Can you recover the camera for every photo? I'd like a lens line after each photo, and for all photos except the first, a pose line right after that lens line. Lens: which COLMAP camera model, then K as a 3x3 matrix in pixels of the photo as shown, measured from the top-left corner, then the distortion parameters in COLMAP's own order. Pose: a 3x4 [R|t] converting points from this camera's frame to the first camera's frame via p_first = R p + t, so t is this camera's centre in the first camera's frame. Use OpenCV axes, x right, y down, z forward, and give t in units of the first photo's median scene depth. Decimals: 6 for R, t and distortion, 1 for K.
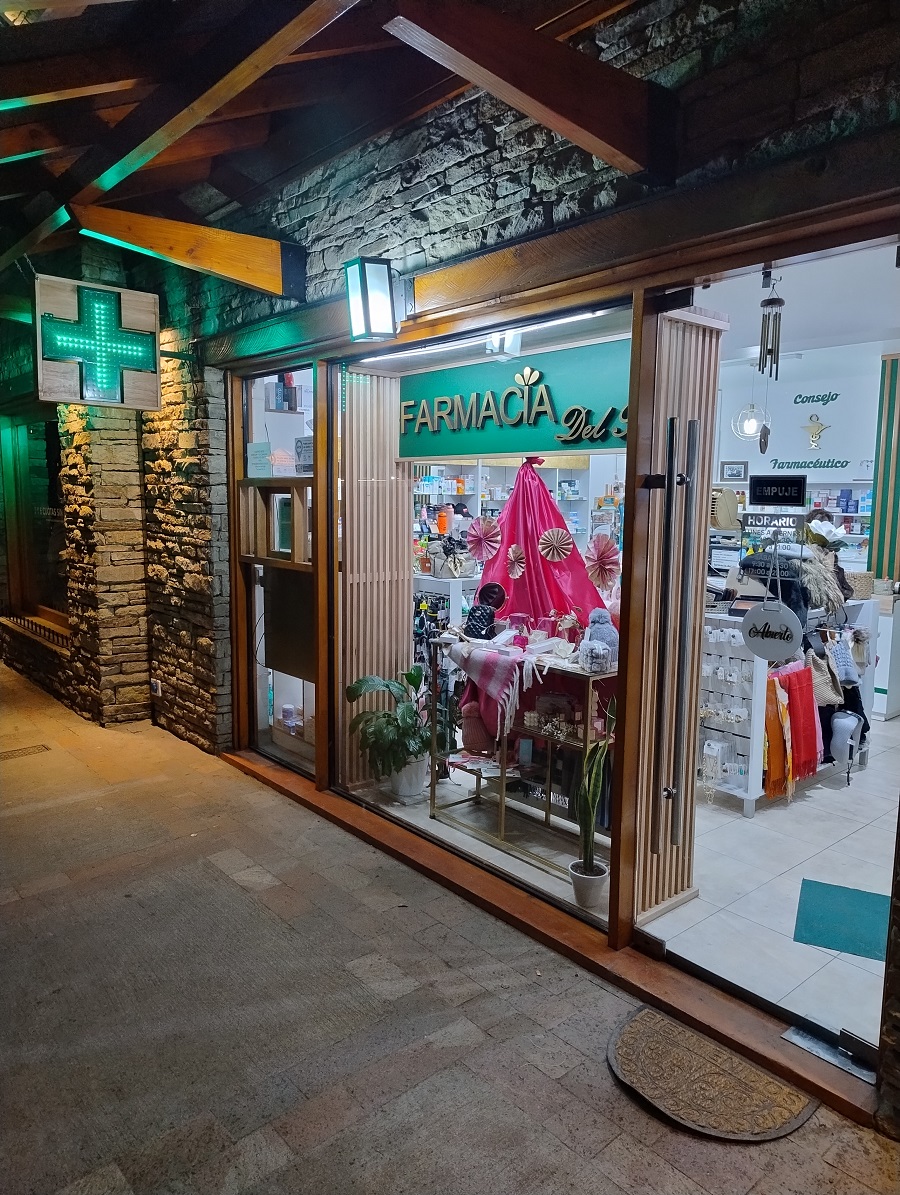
lens RADIAL K [[837.1, 0, 444.8], [0, 837.1, 600.2], [0, 0, 1]] dist [0.024549, -0.005480]
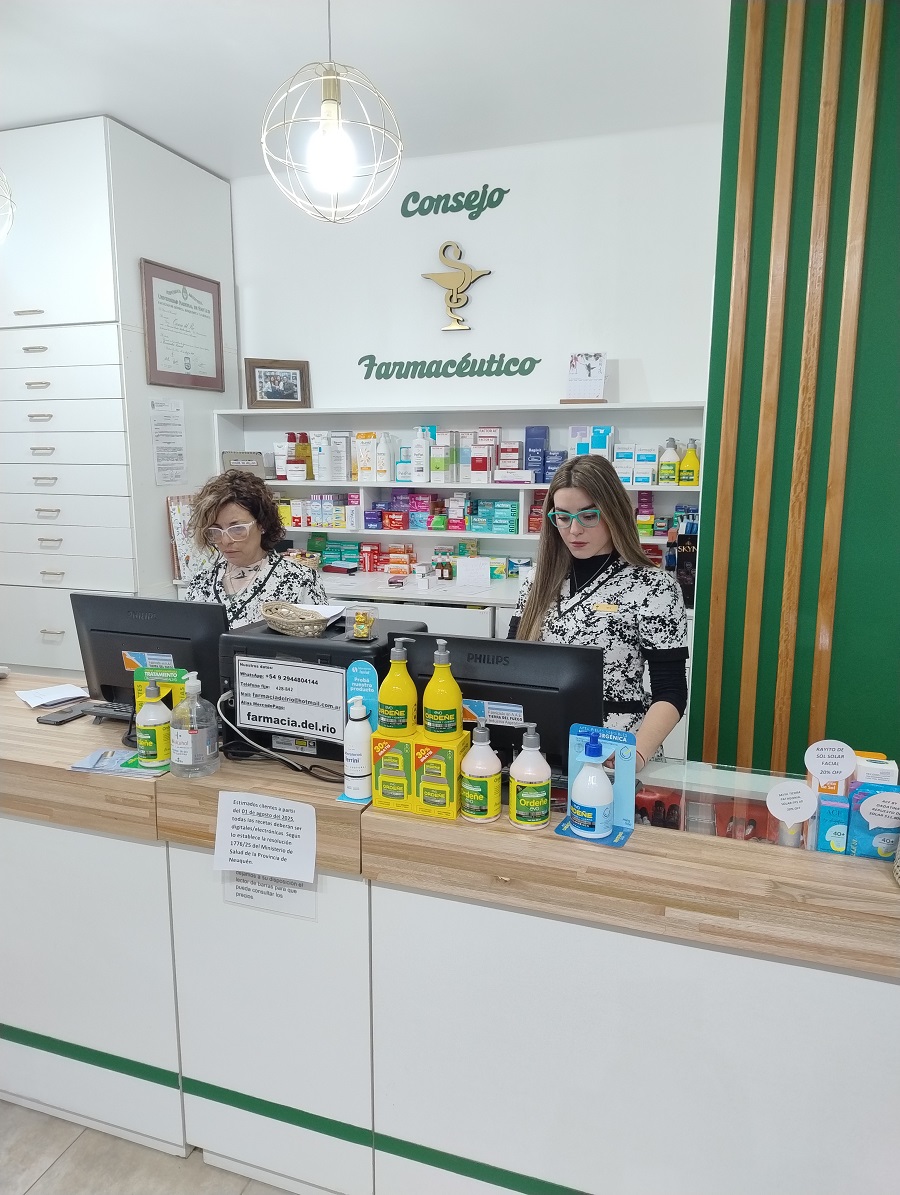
lens RADIAL K [[837.1, 0, 447.8], [0, 837.1, 603.0], [0, 0, 1]] dist [0.024549, -0.005480]
pose [[0.856667, -0.116819, 0.502469, 0.207210], [0.082946, 0.992541, 0.089340, -0.081429], [-0.509158, -0.034857, 0.859967, 0.633497]]
